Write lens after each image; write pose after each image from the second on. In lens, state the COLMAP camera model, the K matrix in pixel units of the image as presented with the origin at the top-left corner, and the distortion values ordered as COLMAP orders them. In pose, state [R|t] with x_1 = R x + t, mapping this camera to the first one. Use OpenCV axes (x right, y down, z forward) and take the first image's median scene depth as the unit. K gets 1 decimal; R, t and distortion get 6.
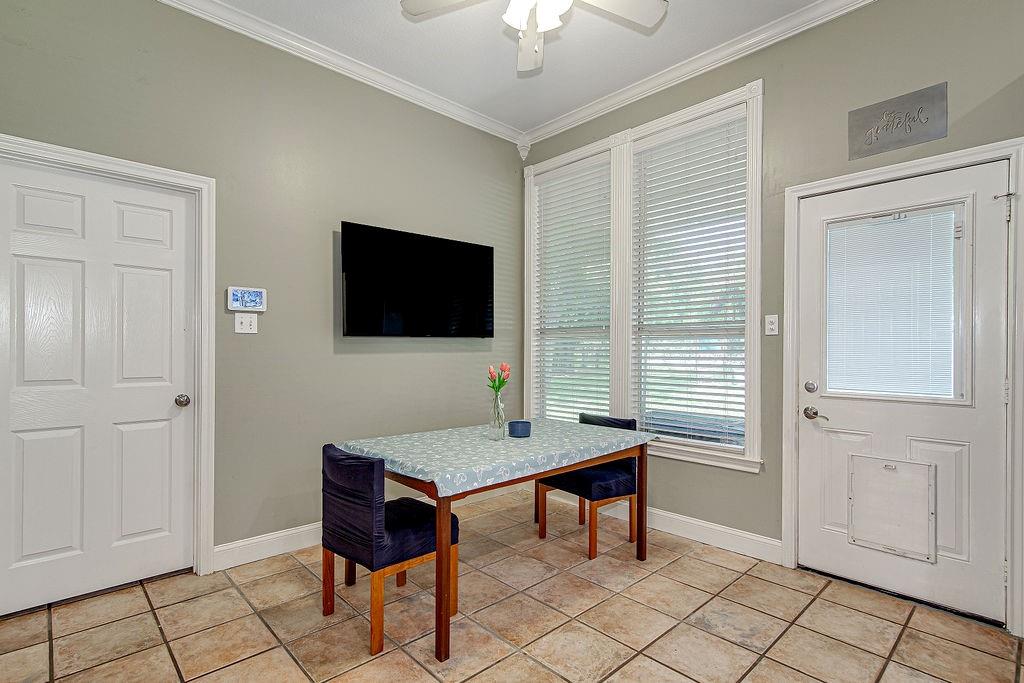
lens RADIAL K [[498.2, 0, 511.2], [0, 498.2, 349.7], [0, 0, 1]] dist [0.005649, -0.001070]
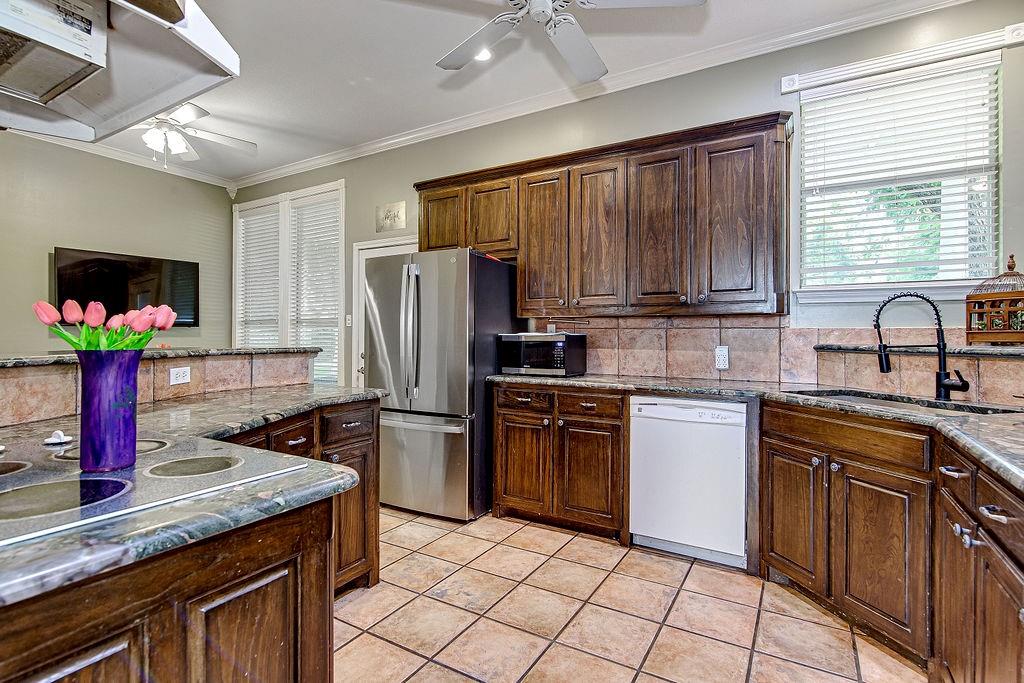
lens RADIAL K [[498.2, 0, 510.2], [0, 498.2, 338.8], [0, 0, 1]] dist [0.005649, -0.001070]
pose [[0.963403, -0.006129, 0.267989, 0.532142], [0.004367, 0.999965, 0.007173, 0.003944], [-0.268023, -0.005740, 0.963395, -0.740283]]
